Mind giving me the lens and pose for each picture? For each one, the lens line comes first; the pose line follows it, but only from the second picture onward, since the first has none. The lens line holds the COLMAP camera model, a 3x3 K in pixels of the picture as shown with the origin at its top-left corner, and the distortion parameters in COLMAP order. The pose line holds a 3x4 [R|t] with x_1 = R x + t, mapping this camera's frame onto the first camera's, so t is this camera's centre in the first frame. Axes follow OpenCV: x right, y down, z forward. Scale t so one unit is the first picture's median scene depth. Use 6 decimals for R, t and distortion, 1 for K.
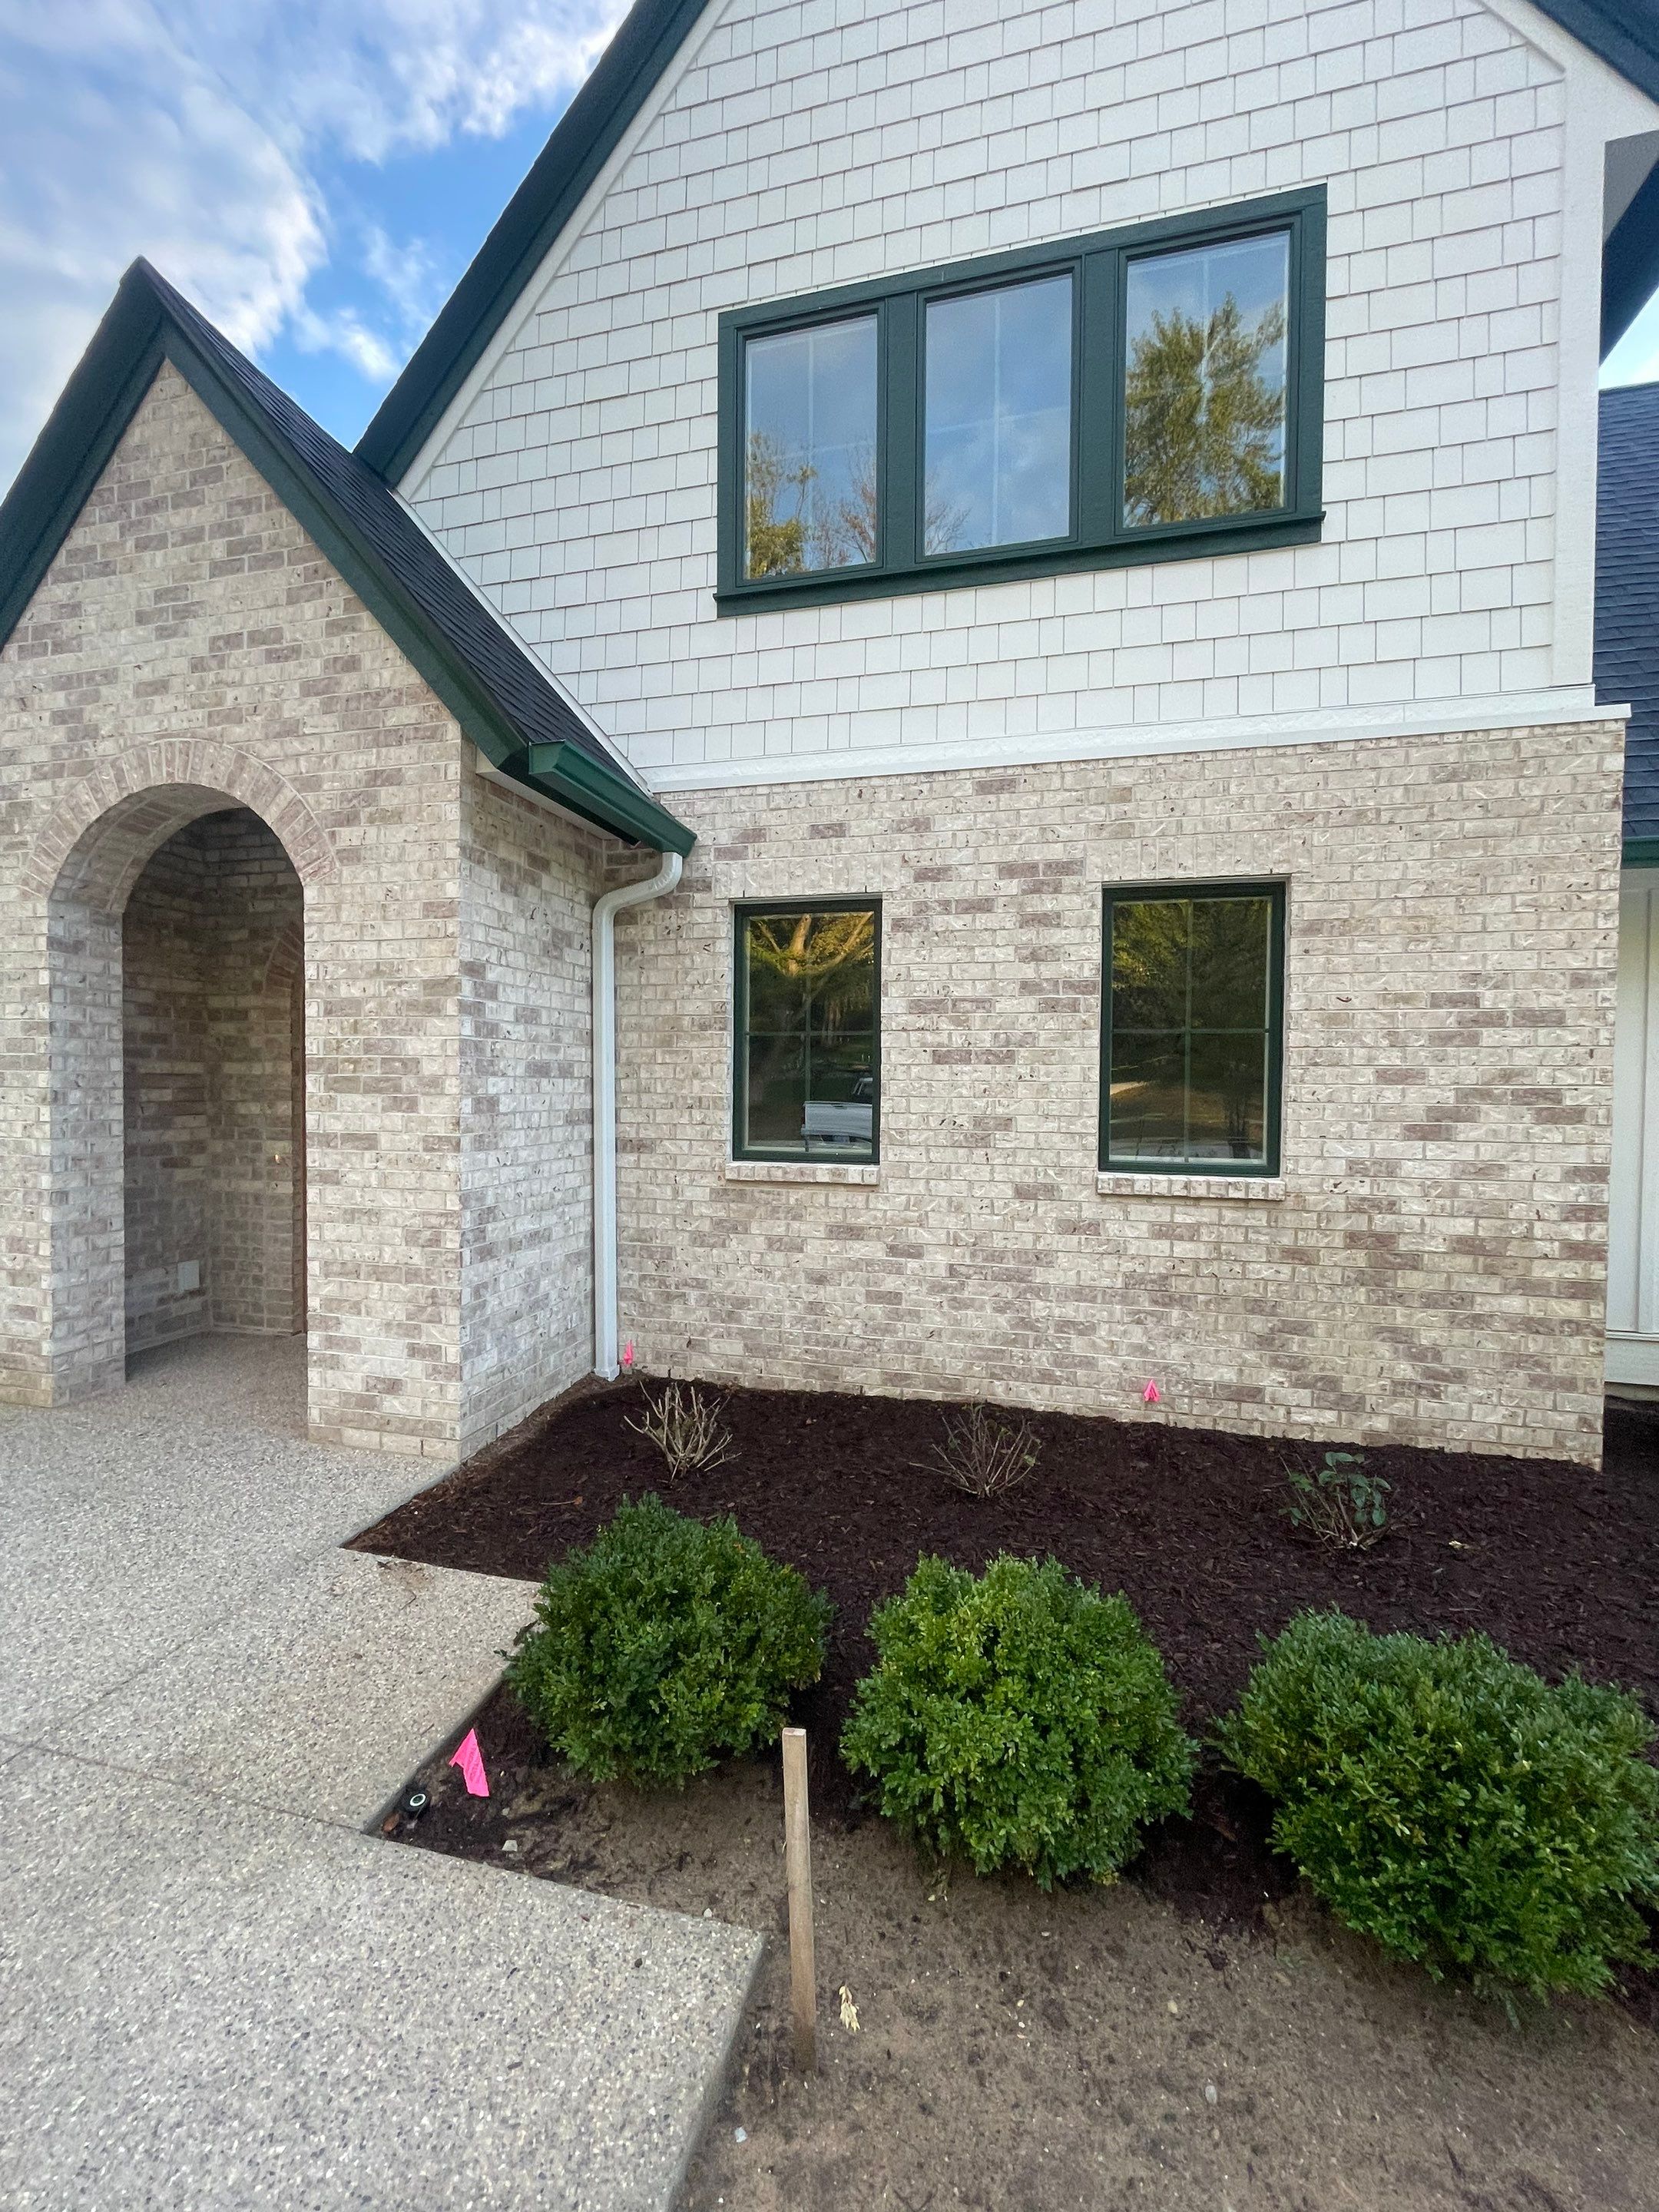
lens RADIAL K [[890.8, 0, 843.1], [0, 890.8, 1102.1], [0, 0, 1]] dist [0.001826, -0.000541]
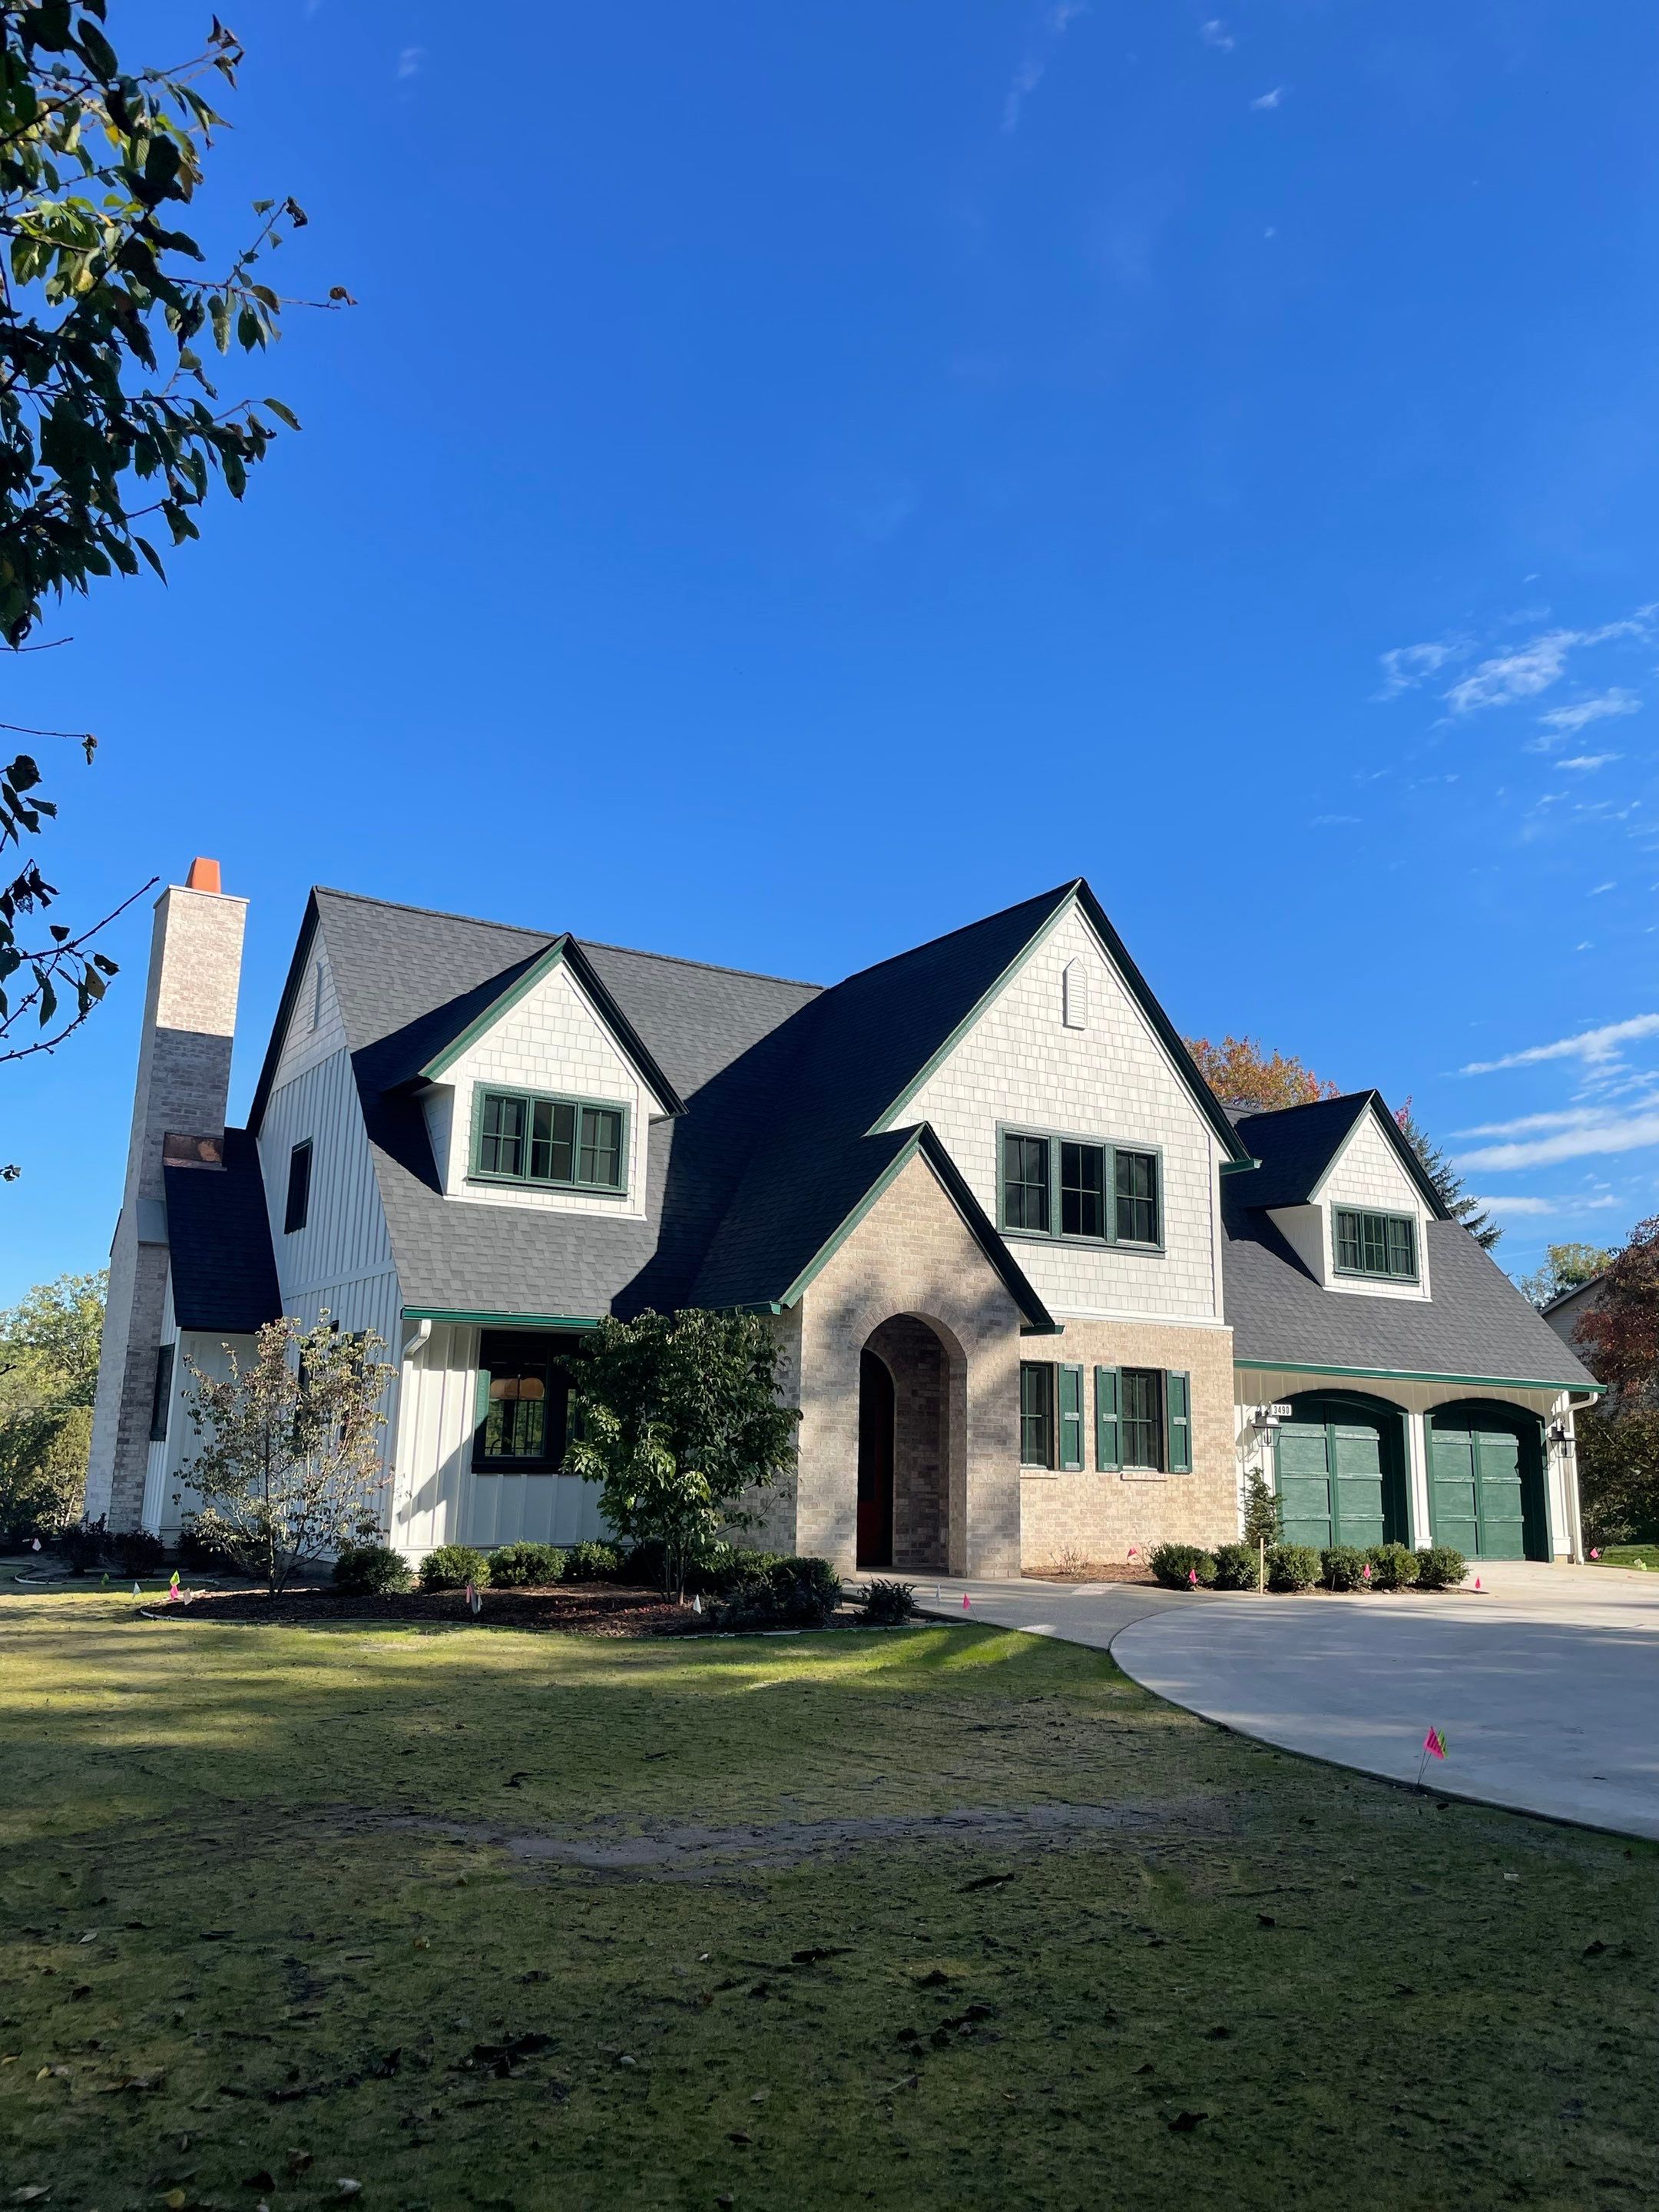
lens RADIAL K [[1663.6, 0, 817.2], [0, 1663.6, 1102.3], [0, 0, 1]] dist [0.058835, -0.010118]
pose [[0.697250, 0.154238, 0.700038, -4.292967], [0.000475, 0.976477, -0.215619, 0.079915], [-0.716828, 0.150673, 0.680775, -2.078592]]
